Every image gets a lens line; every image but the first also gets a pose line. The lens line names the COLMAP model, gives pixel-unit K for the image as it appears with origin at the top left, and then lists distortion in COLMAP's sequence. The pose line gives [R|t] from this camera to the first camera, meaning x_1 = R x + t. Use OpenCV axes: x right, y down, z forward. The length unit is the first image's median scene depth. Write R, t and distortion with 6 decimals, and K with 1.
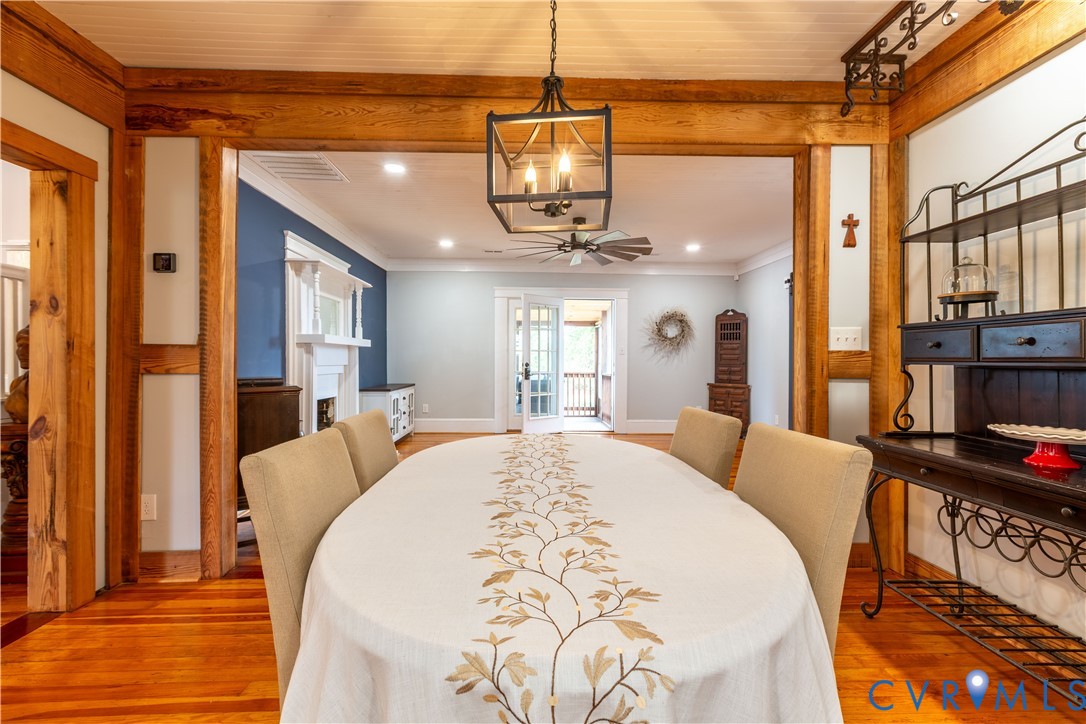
lens RADIAL K [[482.0, 0, 541.4], [0, 482.0, 360.8], [0, 0, 1]] dist [0.000066, -0.000387]
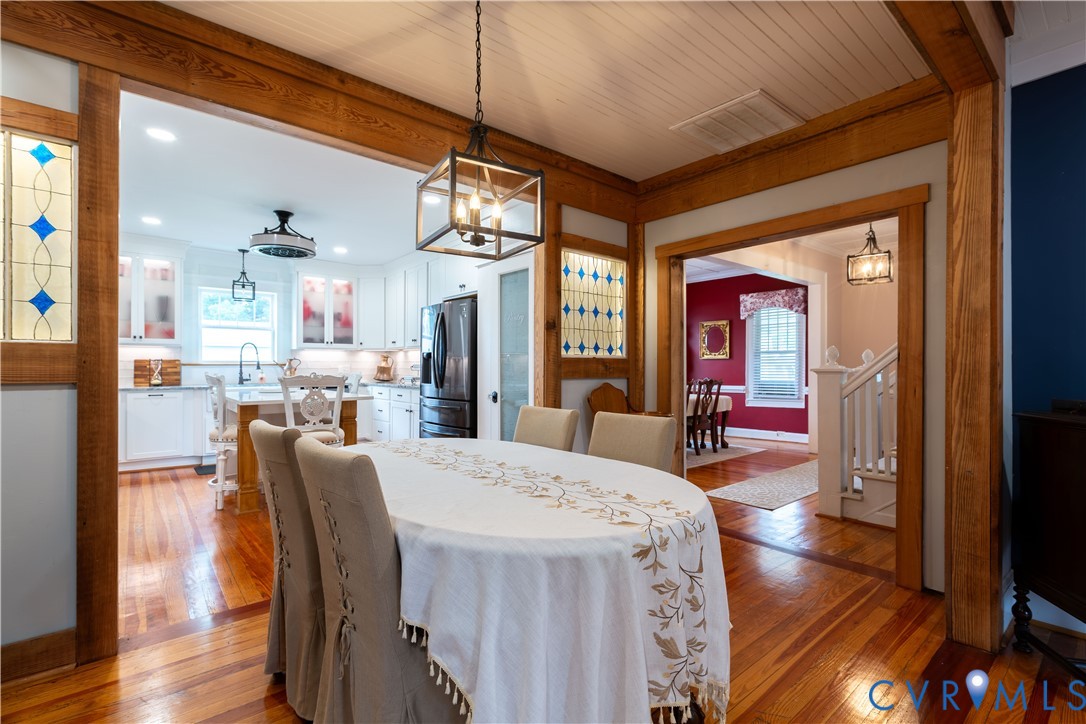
lens RADIAL K [[491.5, 0, 543.0], [0, 491.5, 365.8], [0, 0, 1]] dist [-0.003529, -0.000037]
pose [[-0.789200, -0.003951, -0.614124, 0.189781], [-0.002781, 0.999992, -0.002860, -0.002679], [0.614130, -0.000549, -0.789204, 0.614667]]
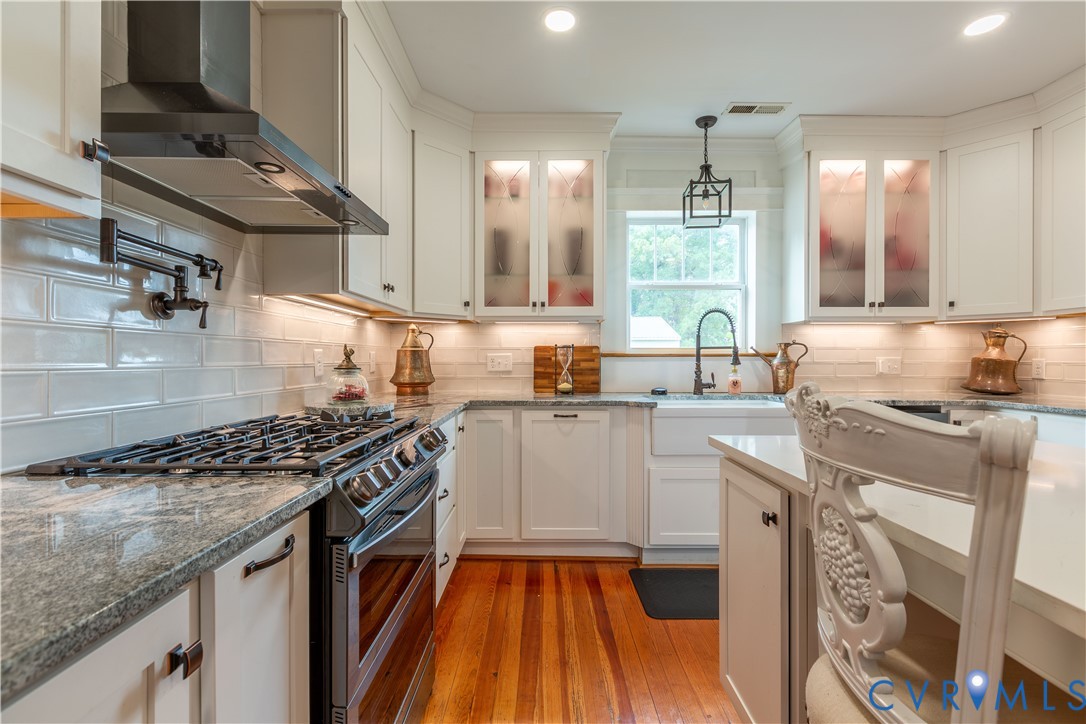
lens RADIAL K [[477.5, 0, 543.0], [0, 477.5, 362.0], [0, 0, 1]] dist [-0.000939, -0.000270]
pose [[-0.999435, -0.003764, 0.033388, 0.206989], [-0.003550, 0.999973, 0.006458, -0.001244], [-0.033412, 0.006336, -0.999422, -0.221426]]
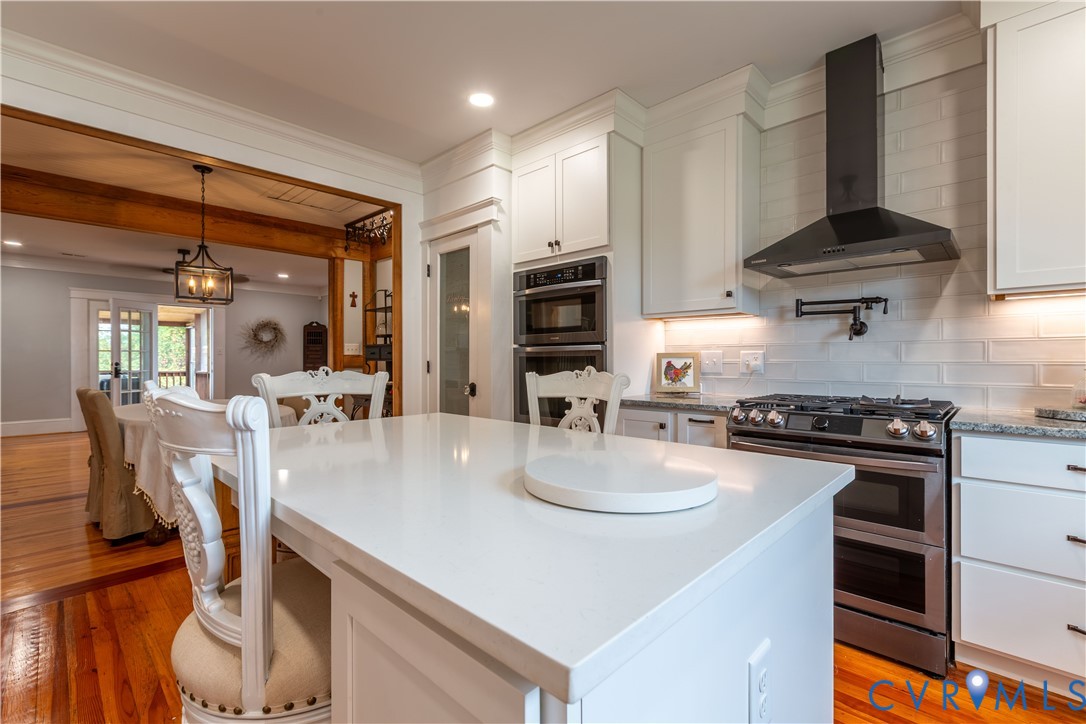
lens RADIAL K [[482.0, 0, 541.4], [0, 482.0, 360.8], [0, 0, 1]] dist [0.000066, -0.000387]
pose [[0.716103, -0.005339, 0.697974, -0.138633], [0.003613, 0.999986, 0.003942, -0.000027], [-0.697985, -0.000300, 0.716112, -0.592149]]
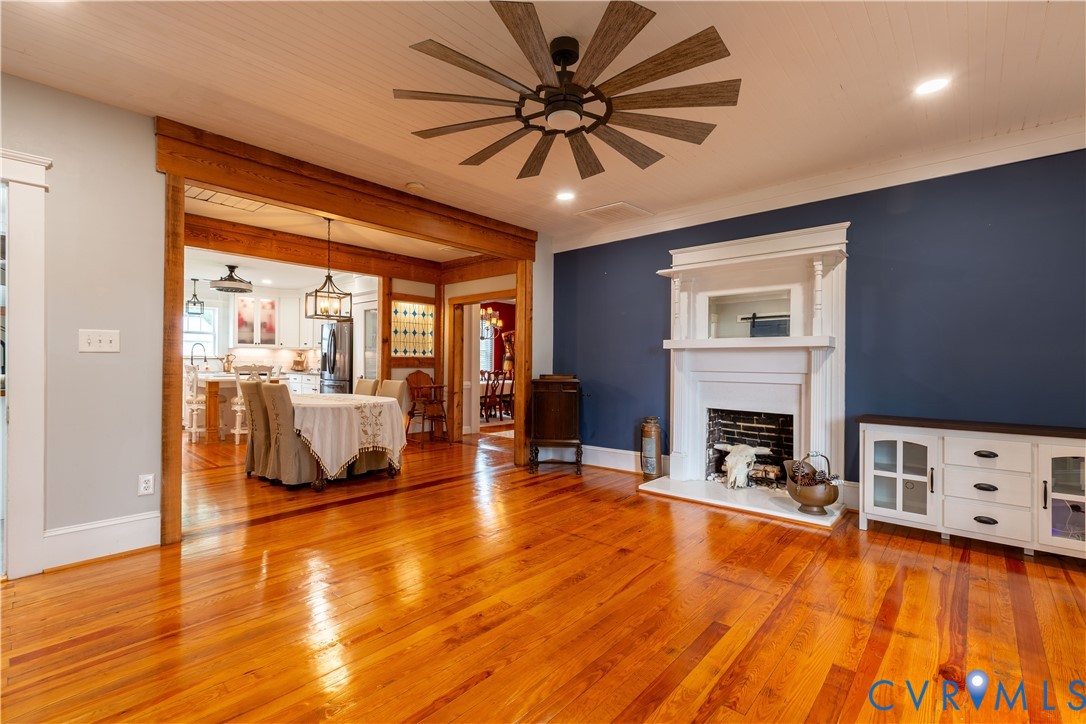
lens RADIAL K [[482.0, 0, 541.4], [0, 482.0, 360.8], [0, 0, 1]] dist [0.000066, -0.000387]
pose [[-0.693105, -0.009277, -0.720777, 0.412566], [-0.009816, 0.999946, -0.003432, -0.004844], [0.720770, 0.004697, -0.693159, 1.295856]]
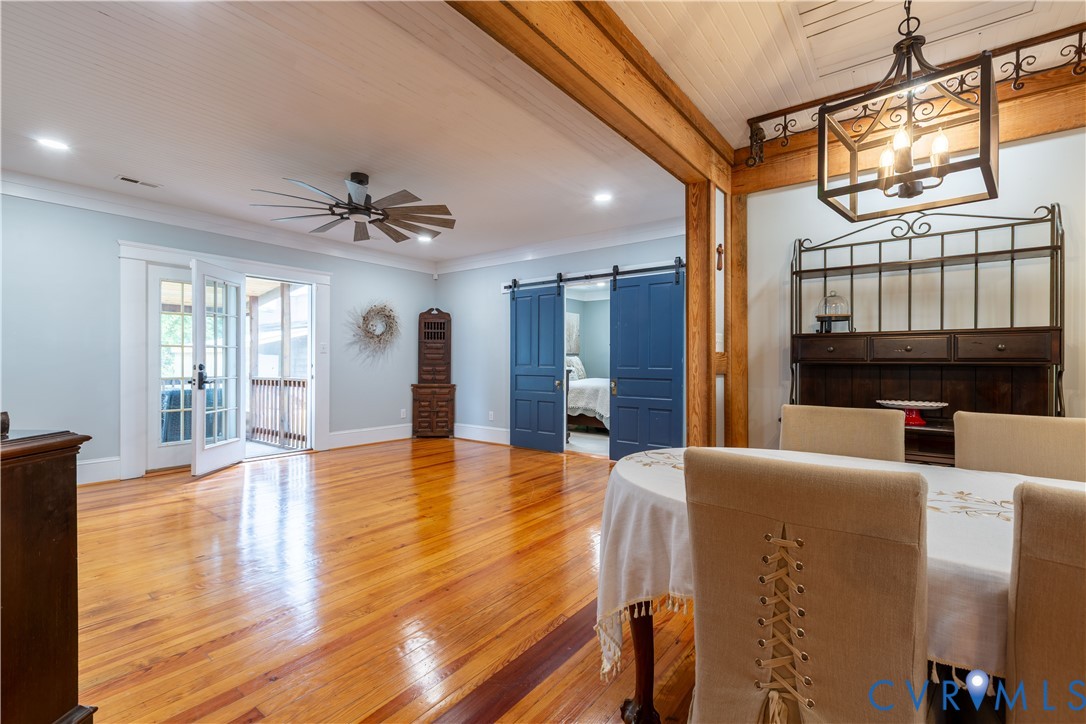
lens RADIAL K [[482.0, 0, 541.4], [0, 482.0, 360.8], [0, 0, 1]] dist [0.000066, -0.000387]
pose [[0.638956, -0.002648, 0.769239, -0.327260], [0.001796, 0.999996, 0.001951, -0.001185], [-0.769241, 0.000135, 0.638958, 0.289059]]
